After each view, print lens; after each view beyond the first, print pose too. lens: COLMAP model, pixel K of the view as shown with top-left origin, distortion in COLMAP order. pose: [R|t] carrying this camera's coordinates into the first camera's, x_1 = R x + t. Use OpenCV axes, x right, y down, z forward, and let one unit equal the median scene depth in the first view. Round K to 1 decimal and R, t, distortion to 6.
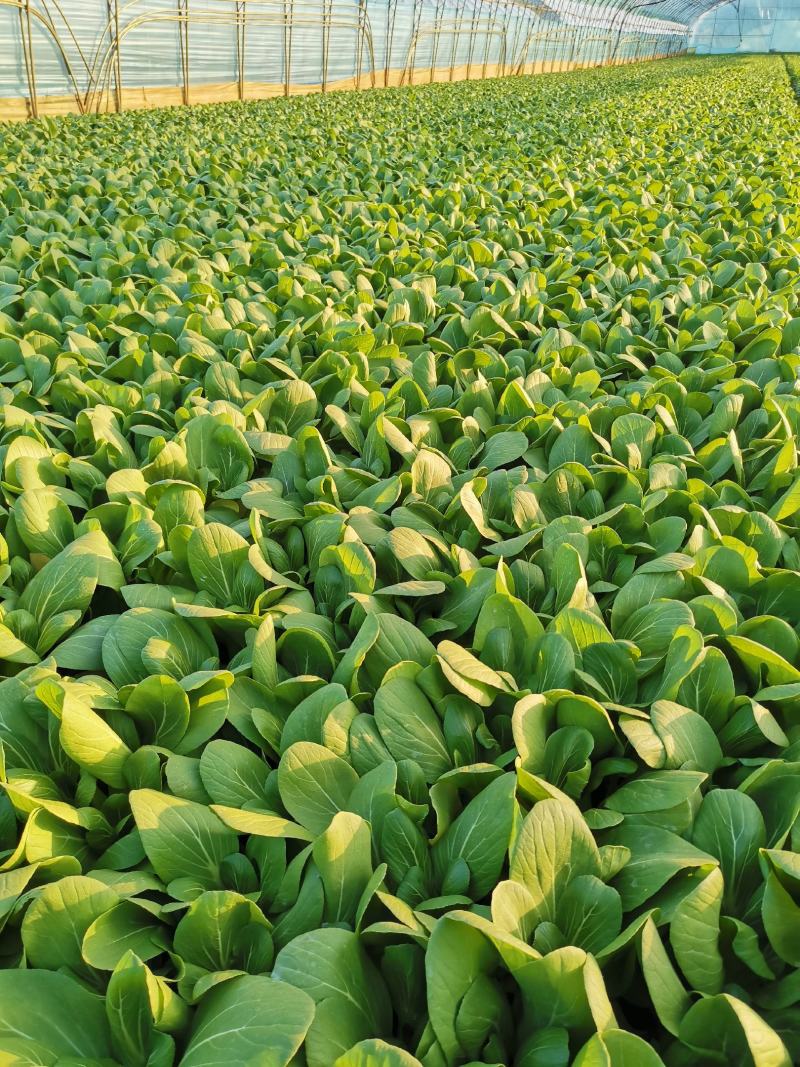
lens RADIAL K [[805.7, 0, 400.0], [0, 805.7, 533.5], [0, 0, 1]] dist [0.029568, -0.008758]
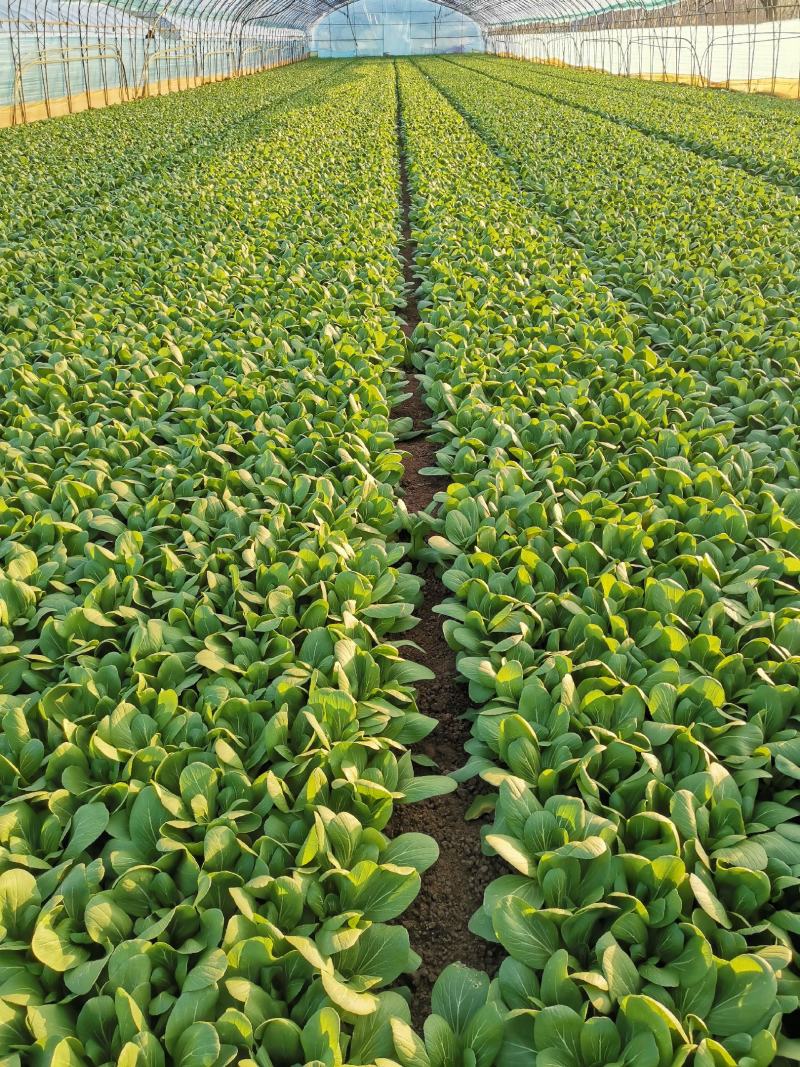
lens RADIAL K [[801.6, 0, 401.8], [0, 801.6, 533.4], [0, 0, 1]] dist [0.042405, -0.019462]
pose [[0.926224, -0.201181, 0.318803, 0.165841], [0.198505, 0.979233, 0.041227, -0.302225], [-0.320477, 0.025098, 0.946924, -0.156713]]
